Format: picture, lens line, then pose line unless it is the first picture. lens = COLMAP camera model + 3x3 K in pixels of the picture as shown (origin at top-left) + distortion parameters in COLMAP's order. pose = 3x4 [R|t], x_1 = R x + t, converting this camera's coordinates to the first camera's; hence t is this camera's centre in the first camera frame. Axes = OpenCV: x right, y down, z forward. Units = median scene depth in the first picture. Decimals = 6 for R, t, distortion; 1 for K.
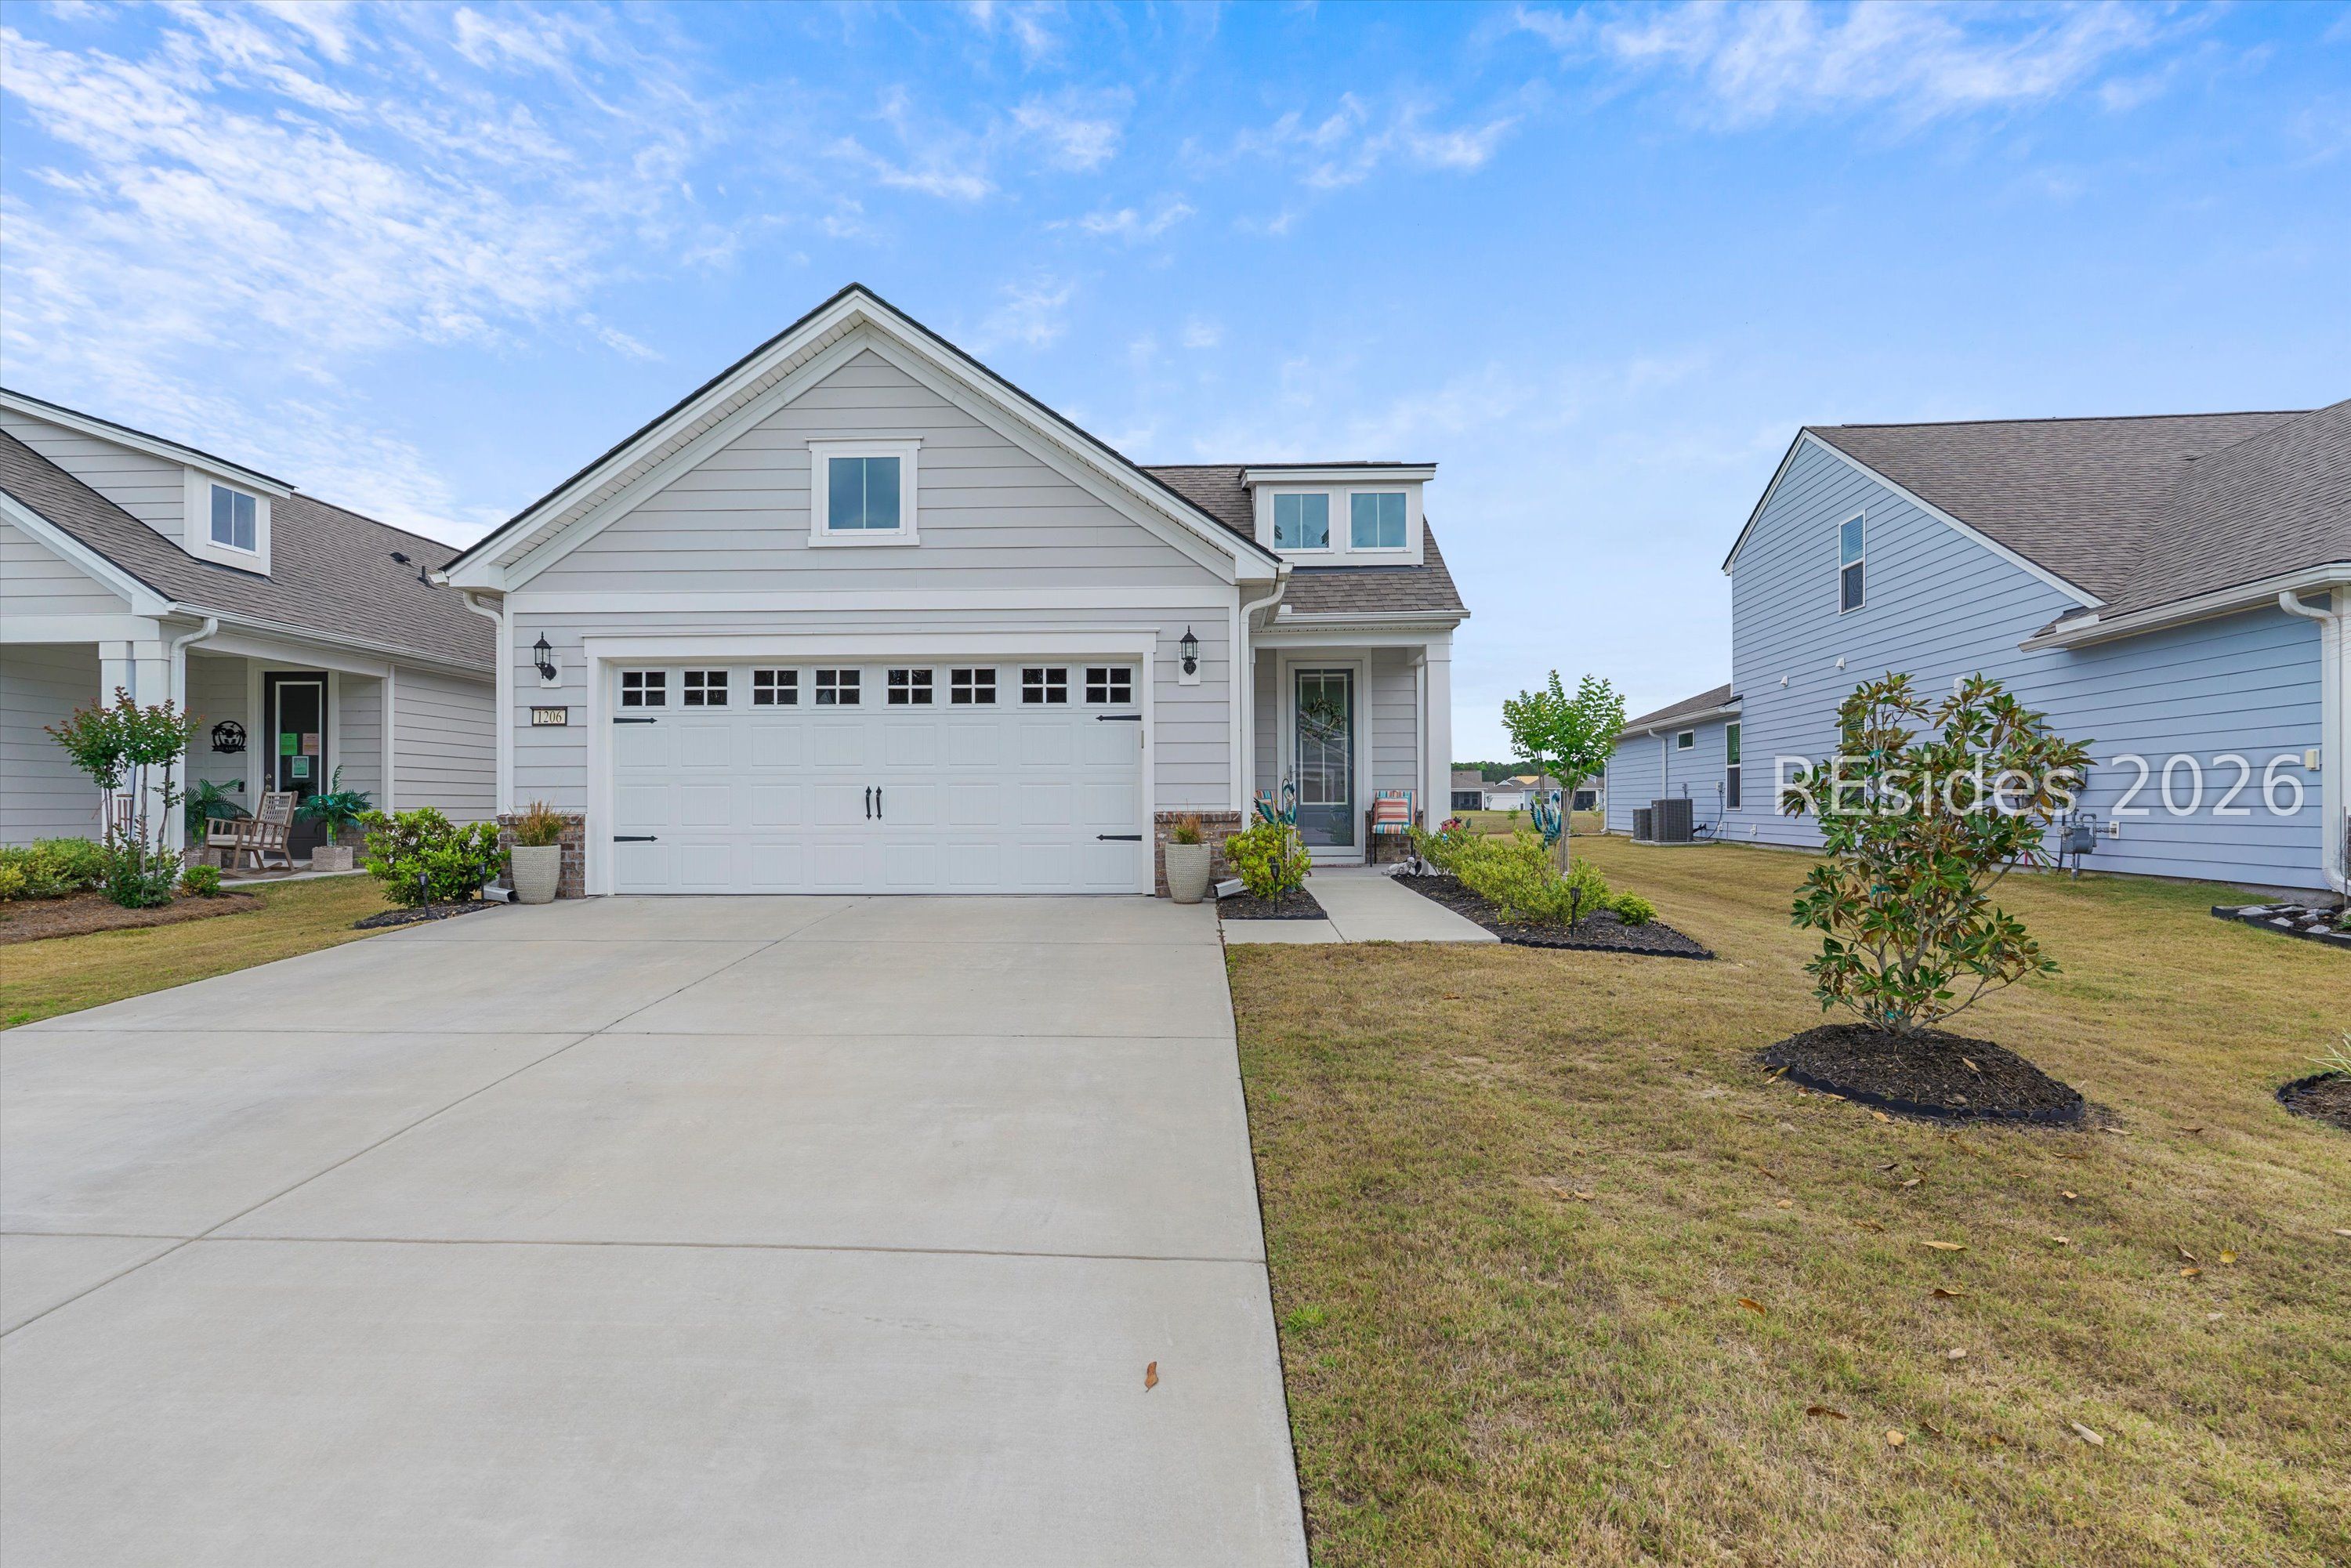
lens RADIAL K [[1023.5, 0, 1173.2], [0, 1023.5, 796.1], [0, 0, 1]] dist [-0.002370, -0.000080]
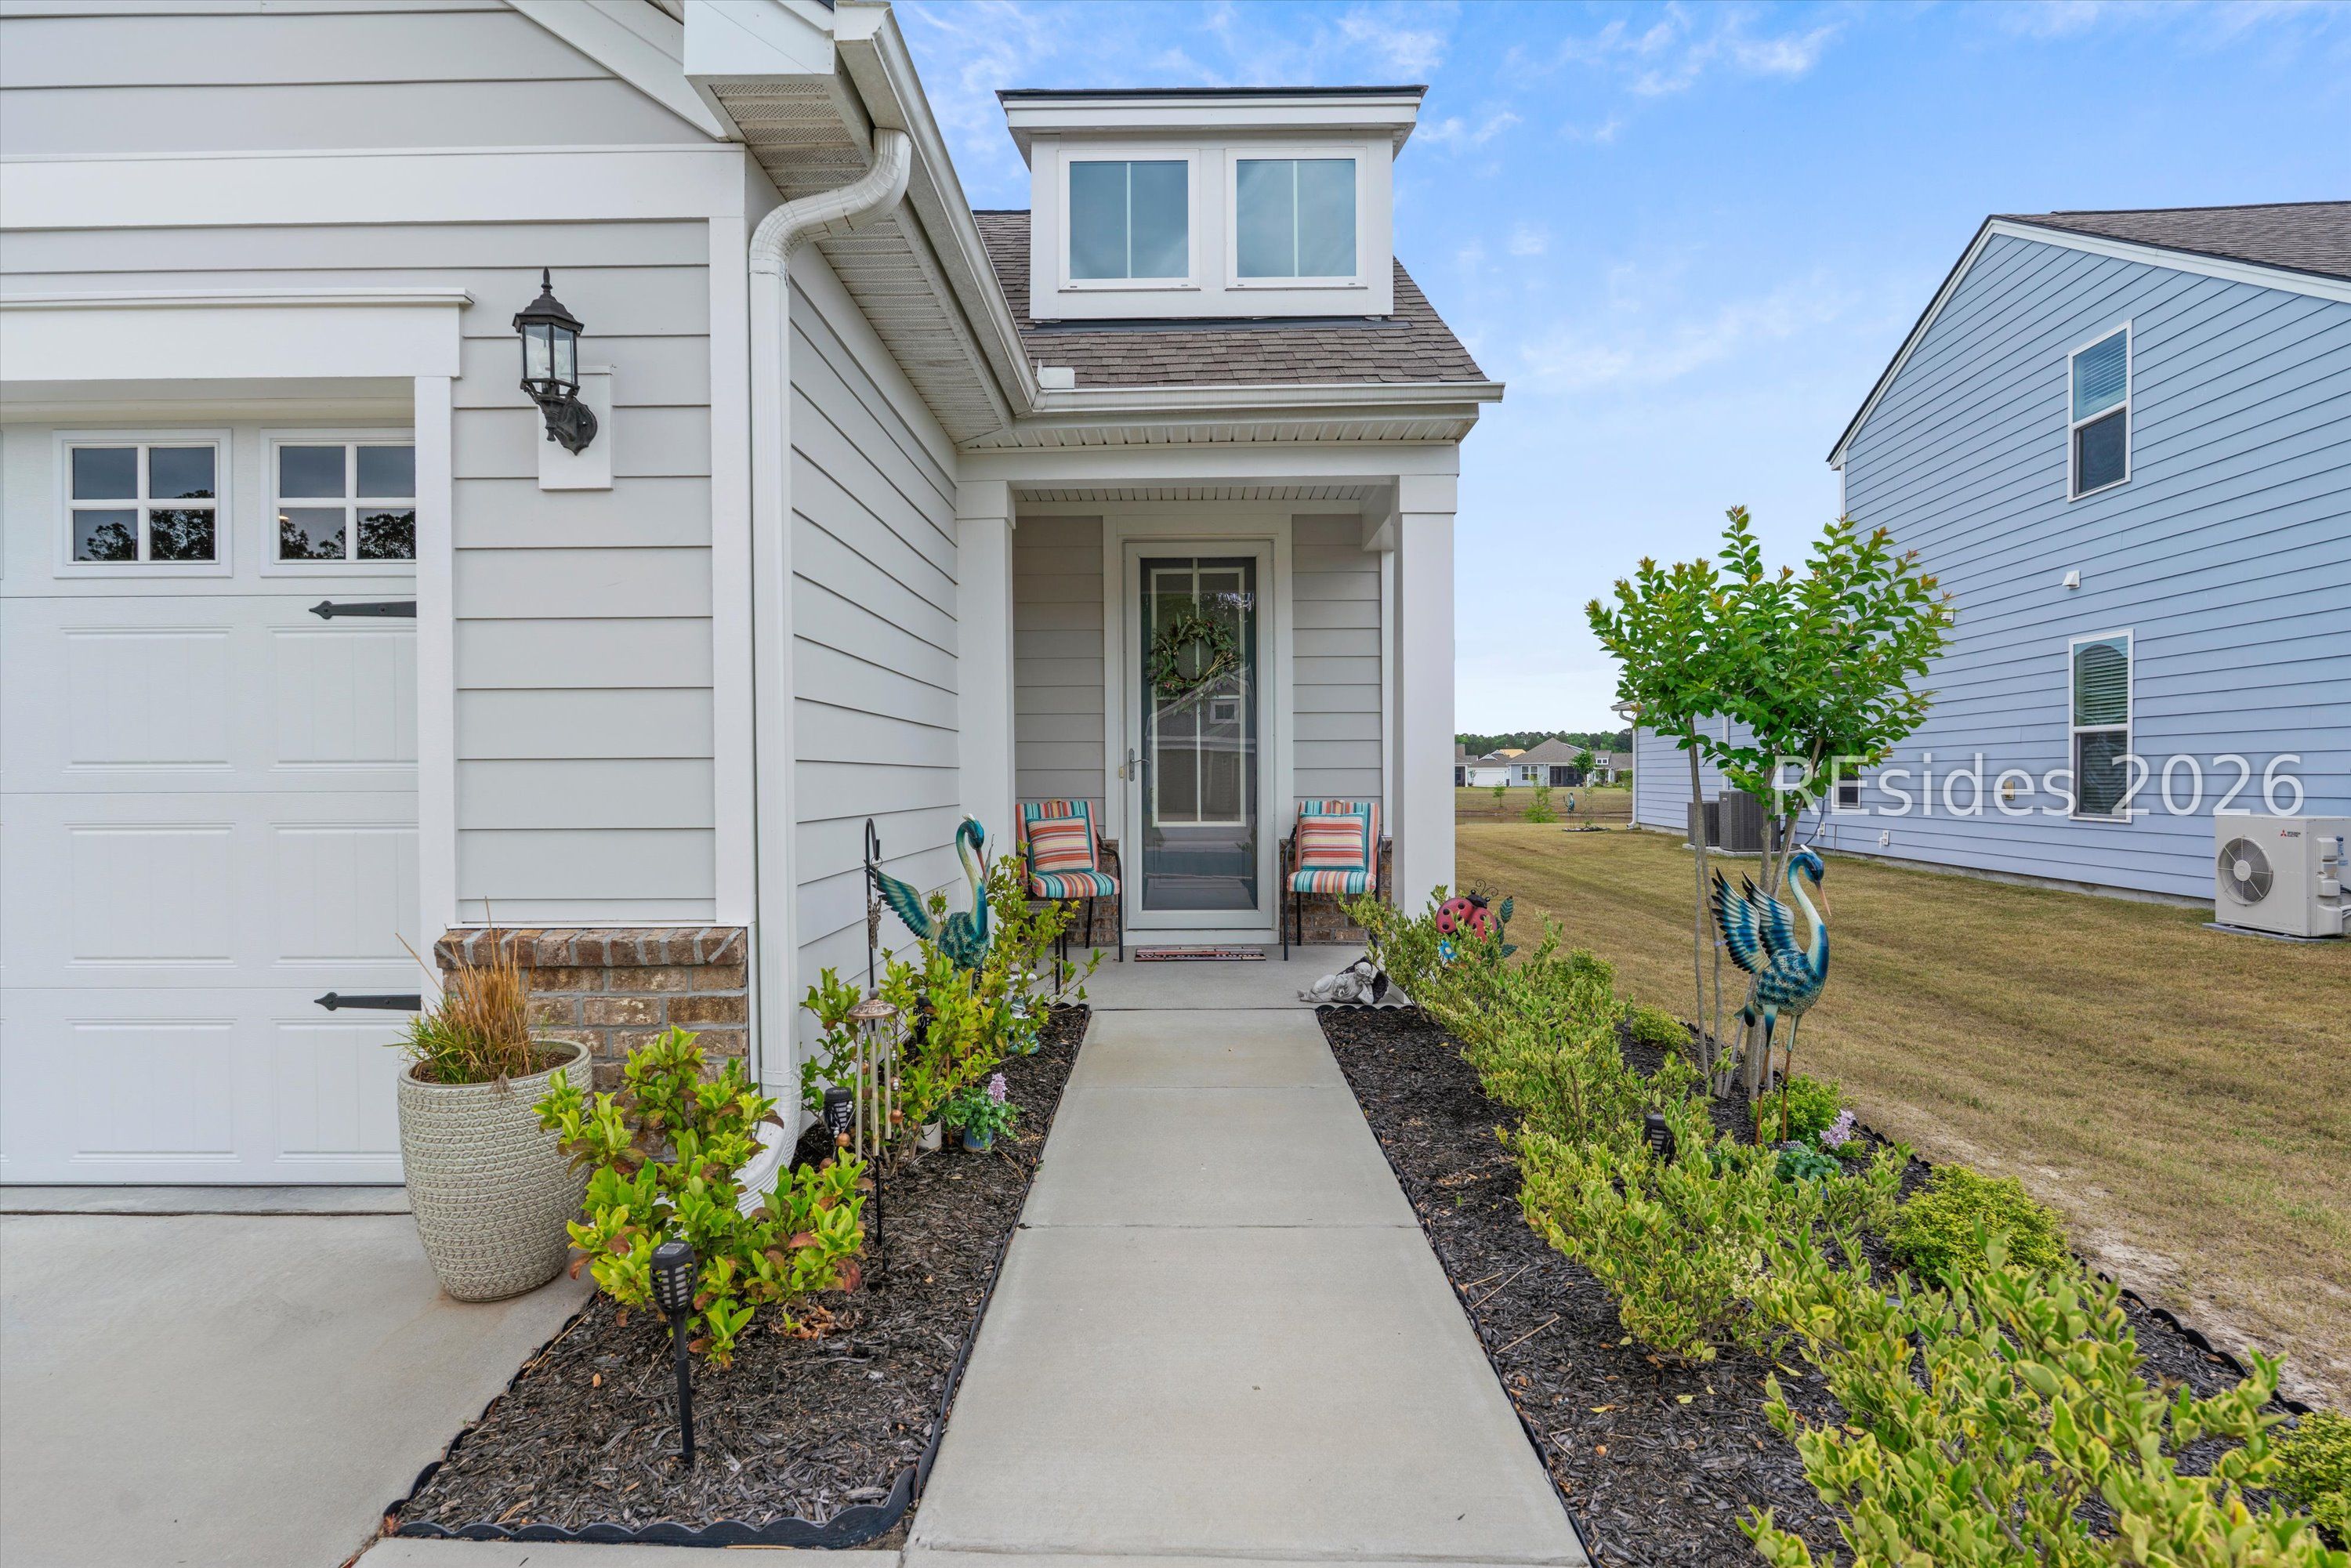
lens RADIAL K [[1026.5, 0, 1170.3], [0, 1026.5, 775.1], [0, 0, 1]] dist [0.000529, 0.000114]
pose [[0.999871, -0.000500, 0.016031, 0.135328], [0.000394, 0.999978, 0.006624, -0.022258], [-0.016034, -0.006617, 0.999850, 0.533093]]
